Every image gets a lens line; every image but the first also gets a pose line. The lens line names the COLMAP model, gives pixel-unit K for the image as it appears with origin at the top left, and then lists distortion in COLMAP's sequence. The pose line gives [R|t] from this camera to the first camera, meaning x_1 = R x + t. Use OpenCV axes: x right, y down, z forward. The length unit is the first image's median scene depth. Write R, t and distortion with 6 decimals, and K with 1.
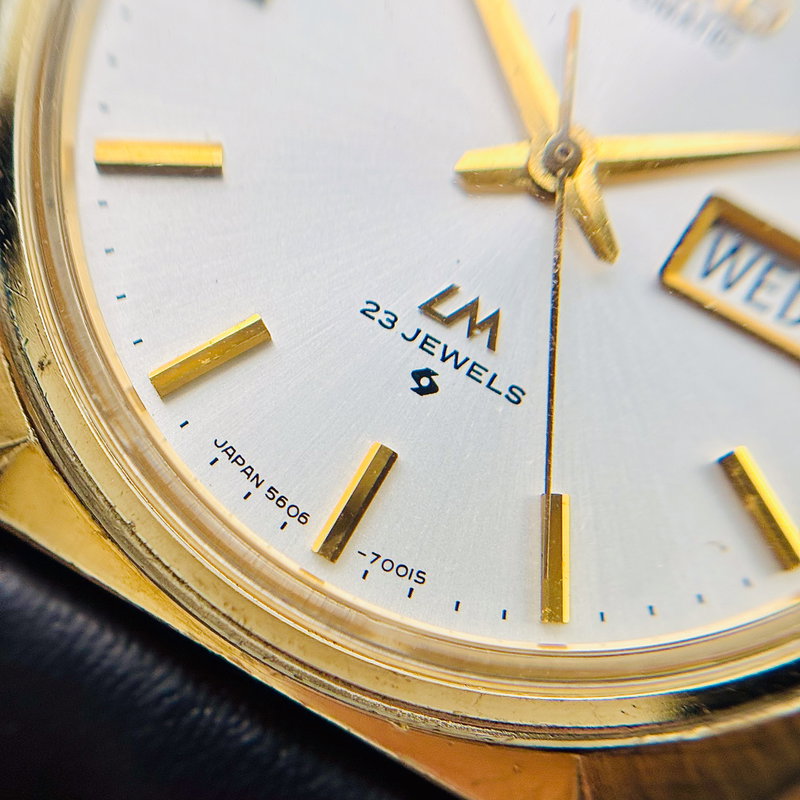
lens RADIAL K [[1623.6, 0, 347.3], [0, 1623.6, 400.2], [0, 0, 1]] dist [0.619296, -2.460375]
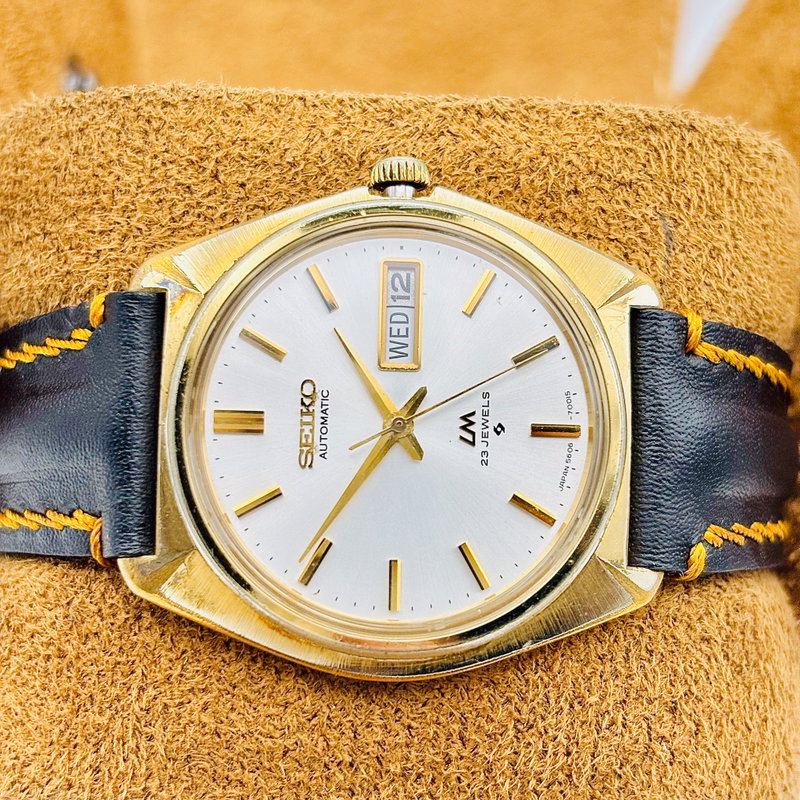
lens RADIAL K [[1811.5, 0, 397.2], [0, 1811.5, 415.3], [0, 0, 1]] dist [0.074953, -0.877104]
pose [[-0.493365, -0.868586, 0.046366, 0.014716], [0.859659, -0.478782, 0.178198, -0.627123], [-0.132581, 0.127776, 0.982902, -1.698574]]
